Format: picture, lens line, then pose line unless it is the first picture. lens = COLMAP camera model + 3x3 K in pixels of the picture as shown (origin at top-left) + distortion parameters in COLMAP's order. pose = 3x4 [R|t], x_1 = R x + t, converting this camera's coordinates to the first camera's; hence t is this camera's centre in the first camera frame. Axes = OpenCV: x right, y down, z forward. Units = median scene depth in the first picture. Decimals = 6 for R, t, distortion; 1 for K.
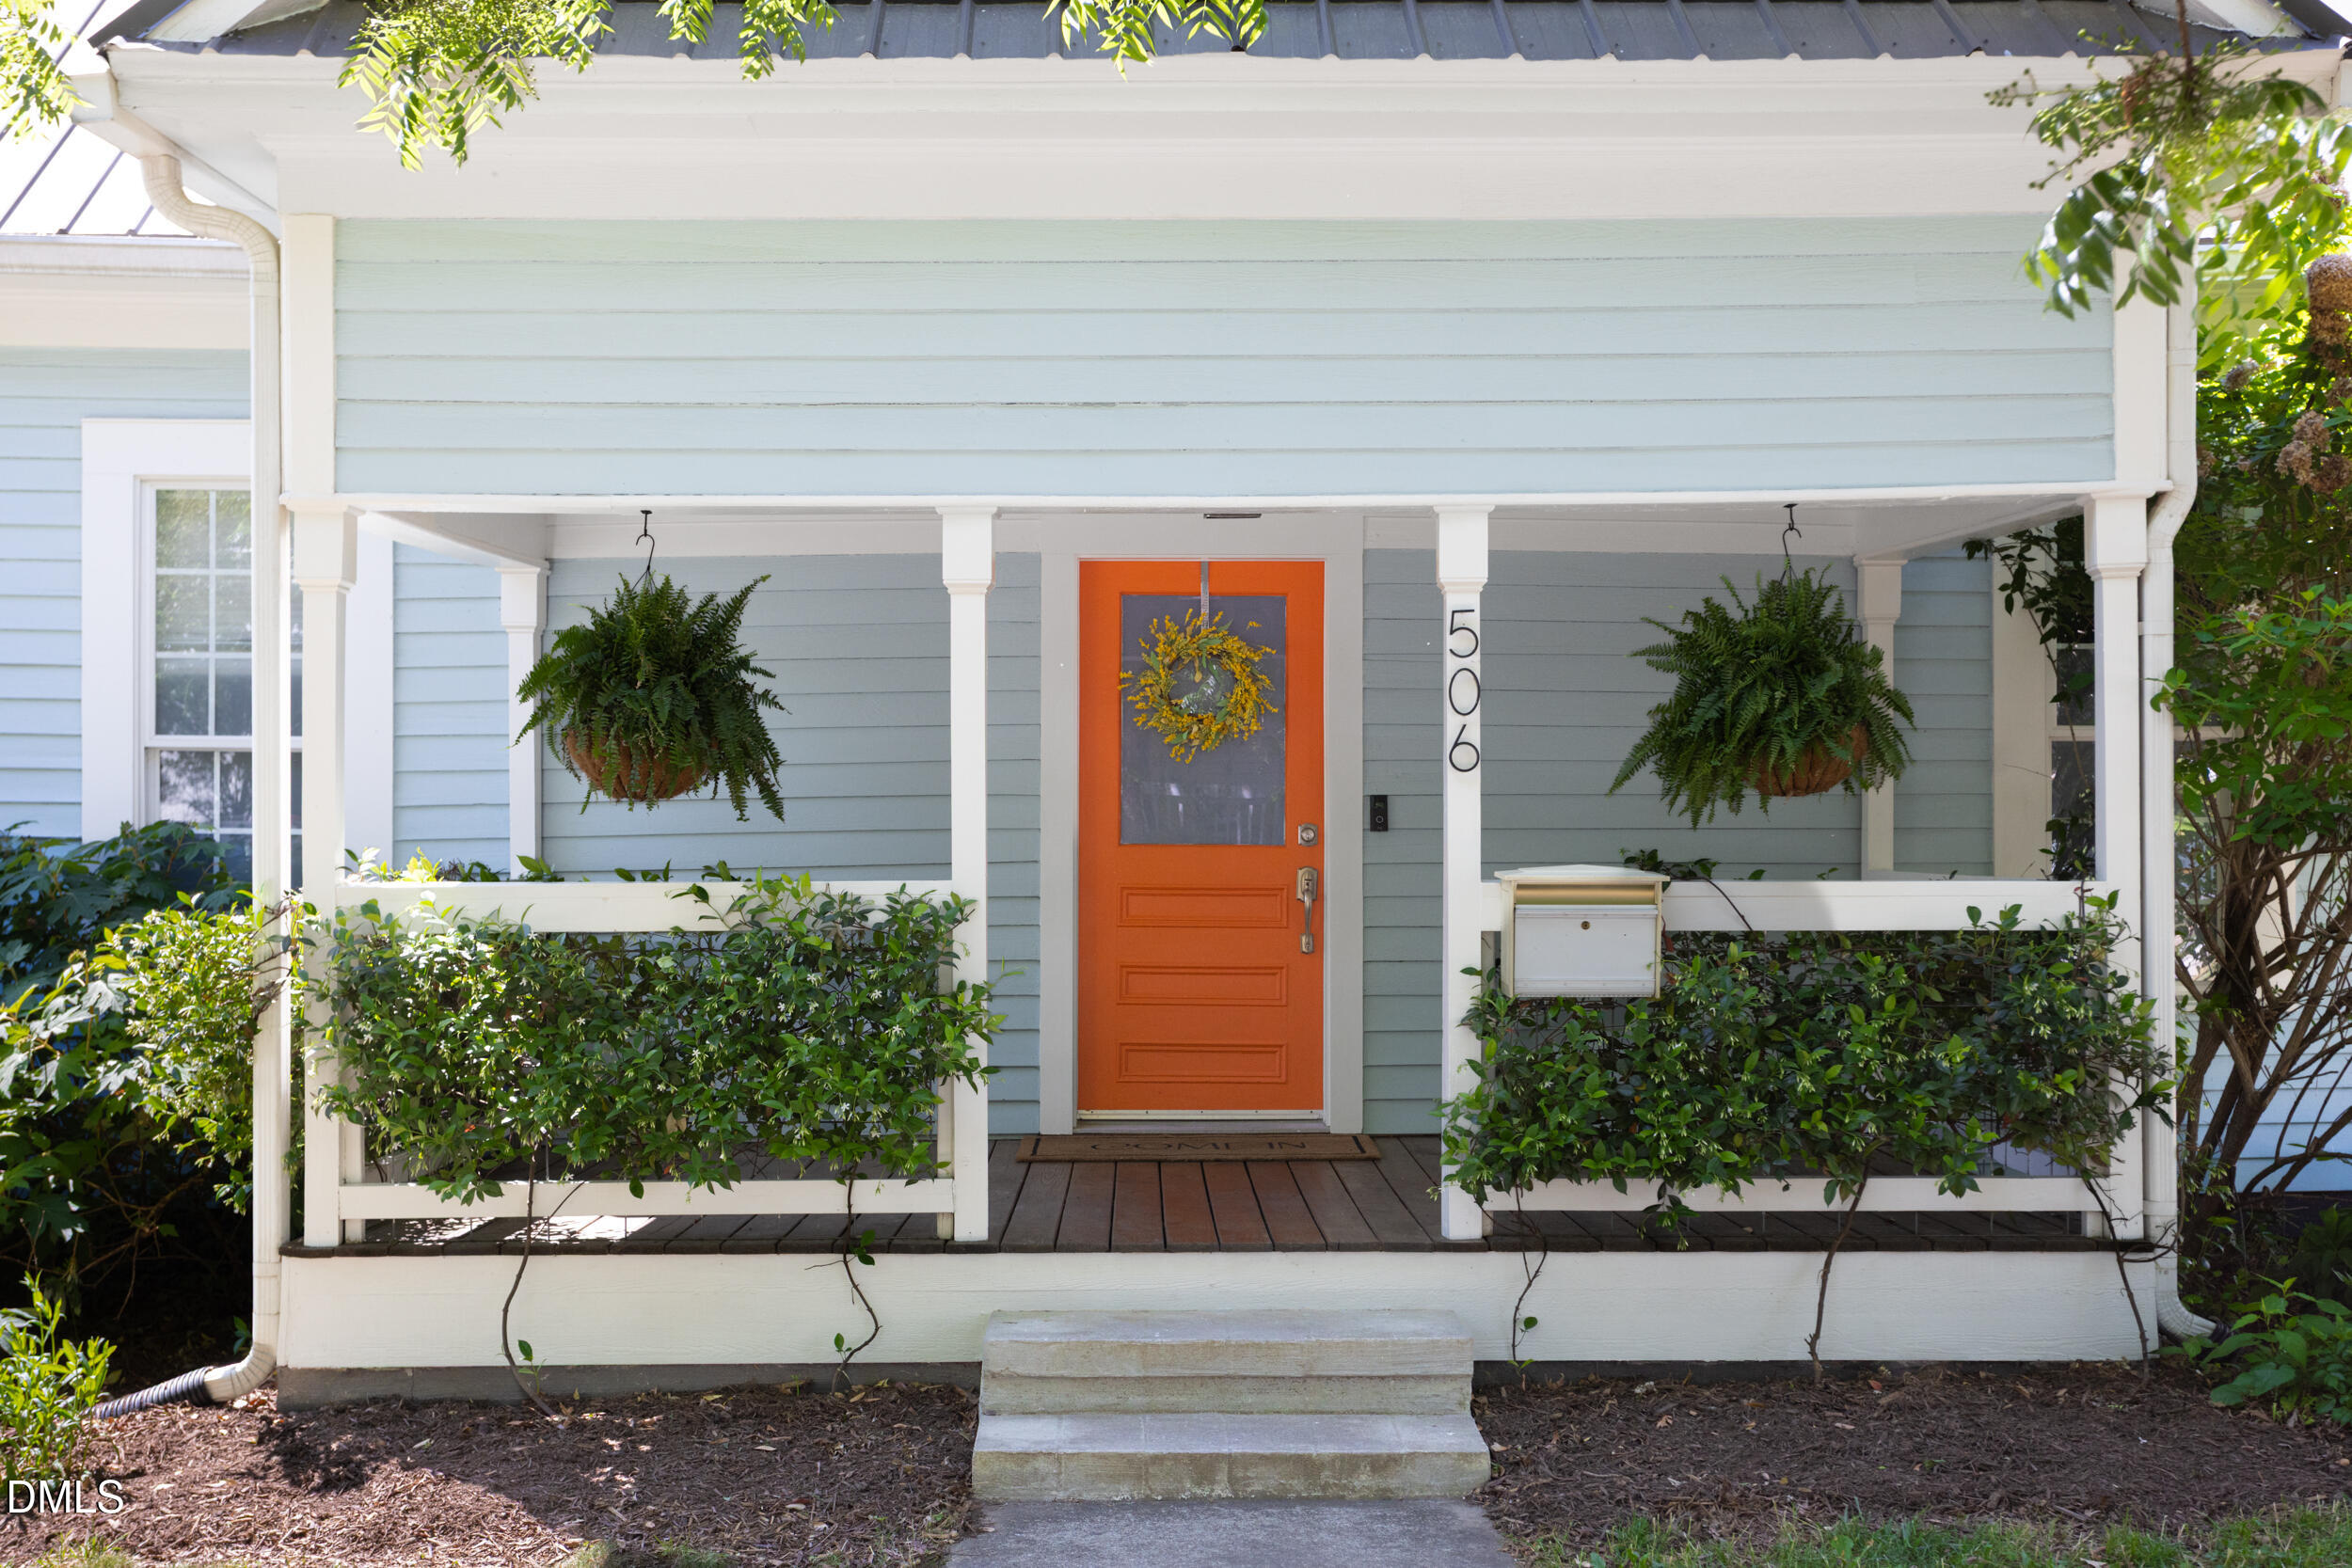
lens RADIAL K [[2813.9, 0, 1176.0], [0, 2813.9, 784.0], [0, 0, 1]] dist [0.026944, 0.015031]
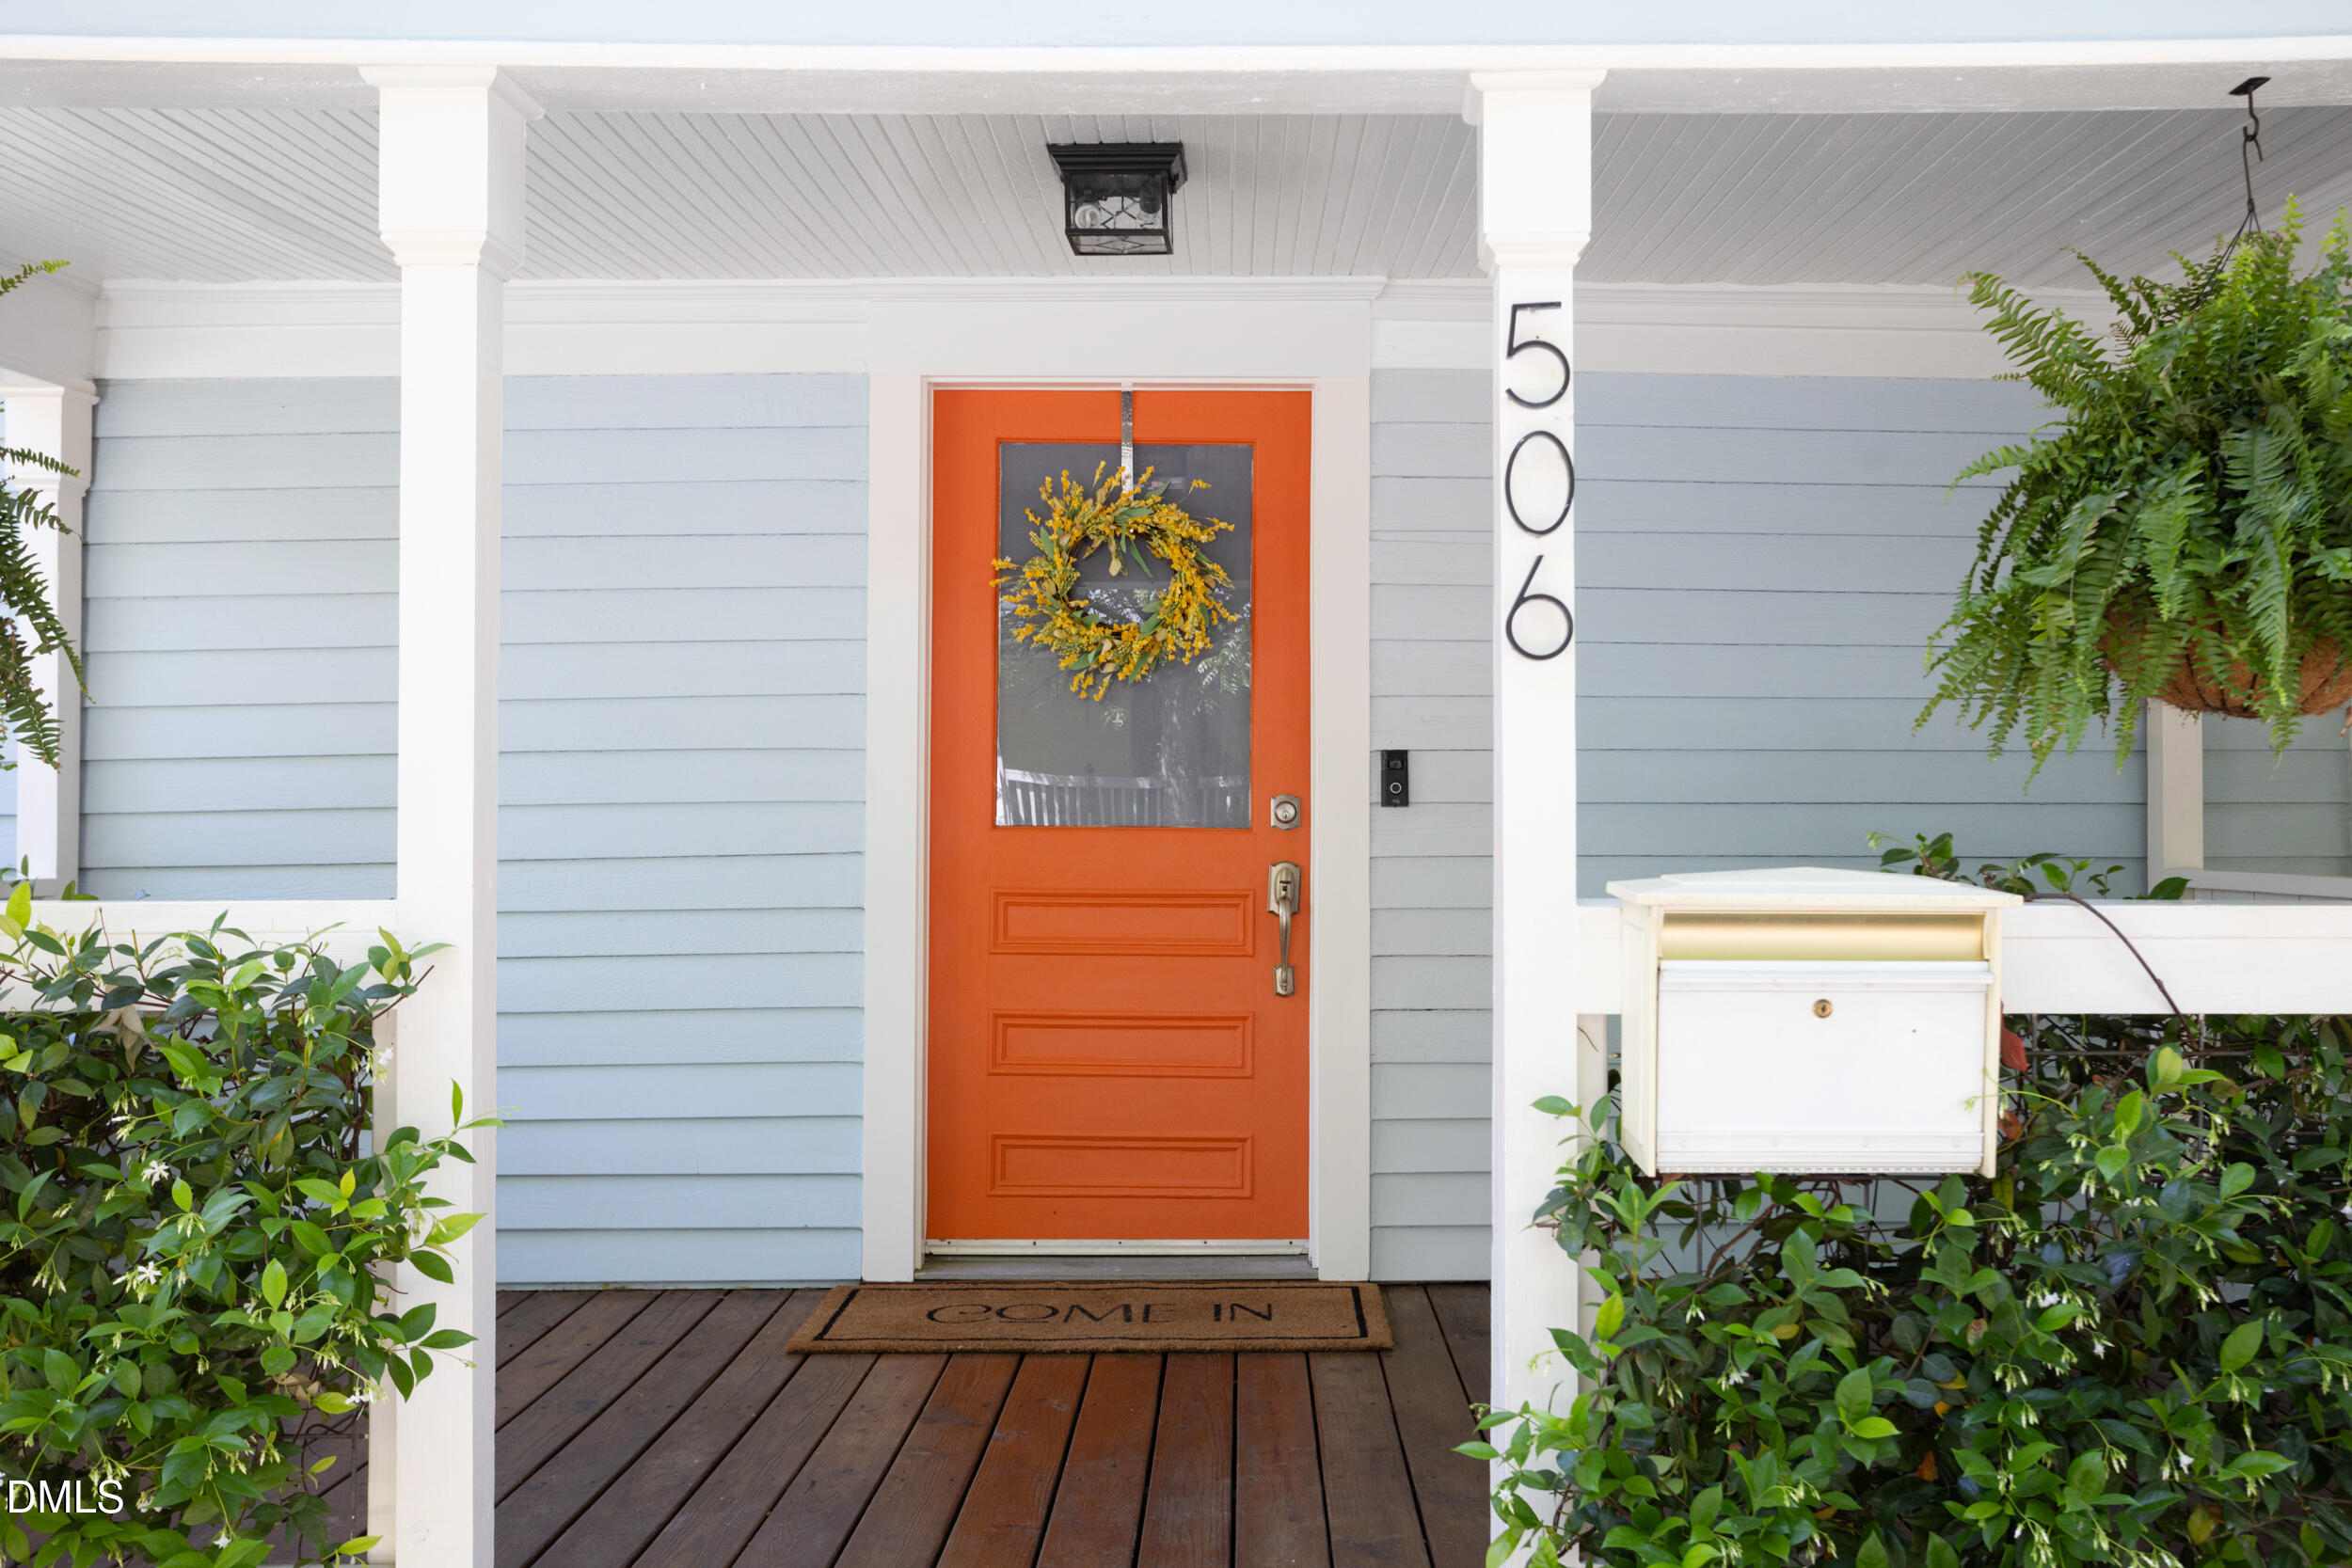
lens RADIAL K [[2634.5, 0, 1181.6], [0, 2634.5, 744.3], [0, 0, 1]] dist [0.012381, 0.005802]
pose [[0.999691, -0.000245, -0.024873, 0.055214], [-0.000051, 0.999929, -0.011932, 0.014164], [0.024874, 0.011930, 0.999619, 0.573147]]
